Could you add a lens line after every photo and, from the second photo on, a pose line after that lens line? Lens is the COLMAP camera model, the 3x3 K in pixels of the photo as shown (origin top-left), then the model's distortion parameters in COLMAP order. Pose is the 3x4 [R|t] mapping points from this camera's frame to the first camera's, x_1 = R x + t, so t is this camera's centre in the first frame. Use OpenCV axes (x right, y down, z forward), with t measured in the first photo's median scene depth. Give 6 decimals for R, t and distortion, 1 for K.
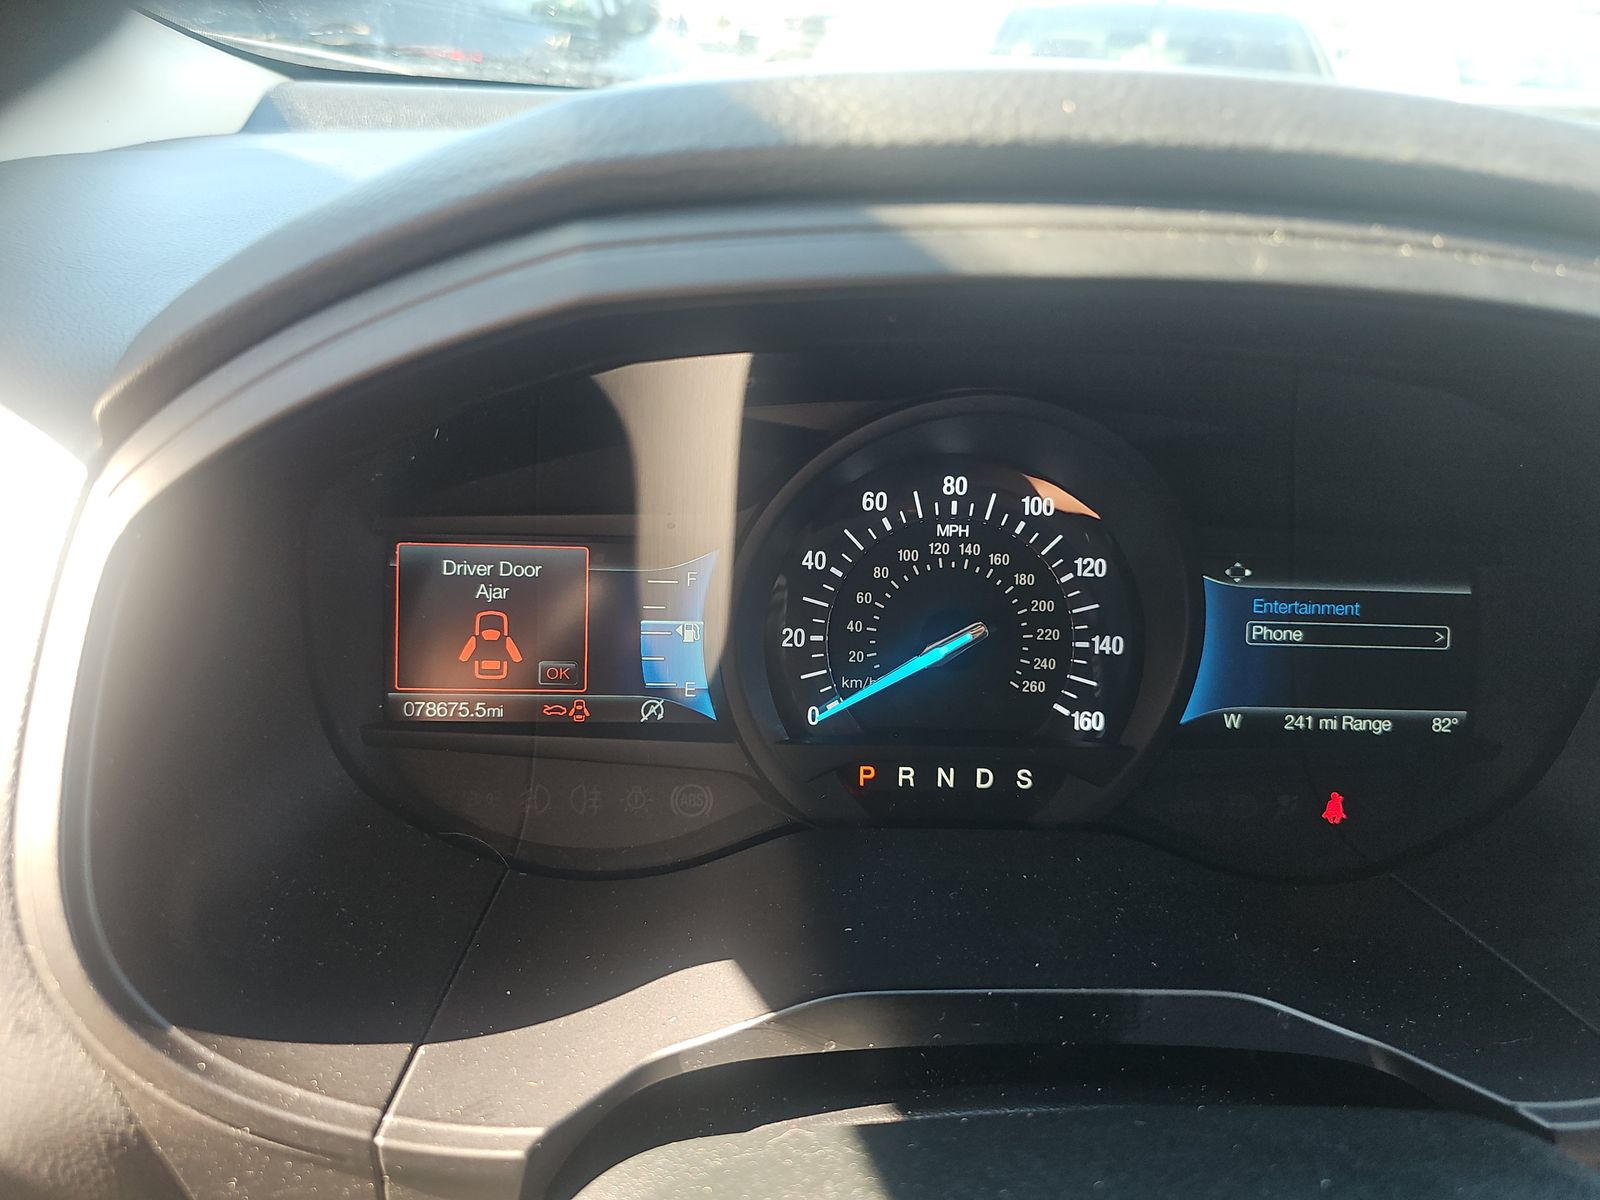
lens RADIAL K [[1055.4, 0, 802.6], [0, 1055.4, 577.1], [0, 0, 1]] dist [0.032638, -0.054060]
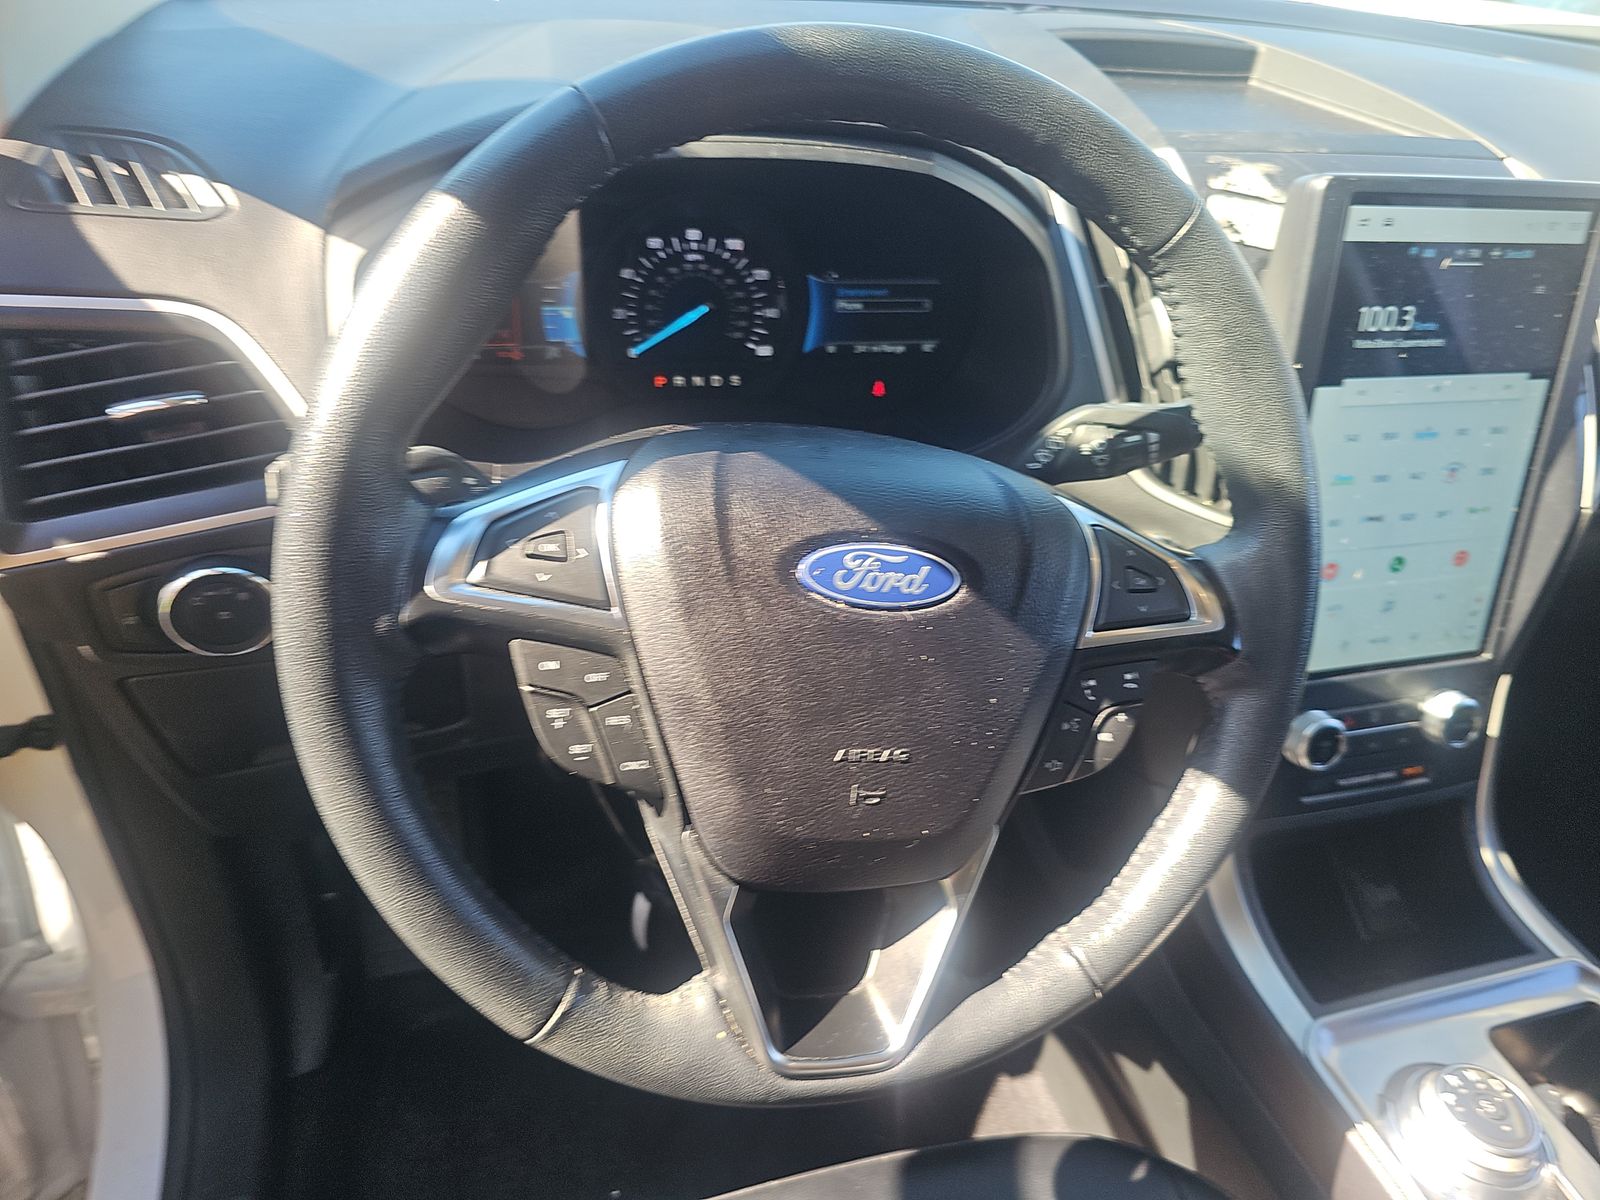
lens RADIAL K [[1063.8, 0, 822.3], [0, 1063.8, 595.8], [0, 0, 1]] dist [0.024234, -0.044537]
pose [[0.977658, -0.080498, 0.194180, -0.069975], [0.027788, 0.965154, 0.260205, 0.058566], [-0.208359, -0.248995, 0.945827, -1.177443]]
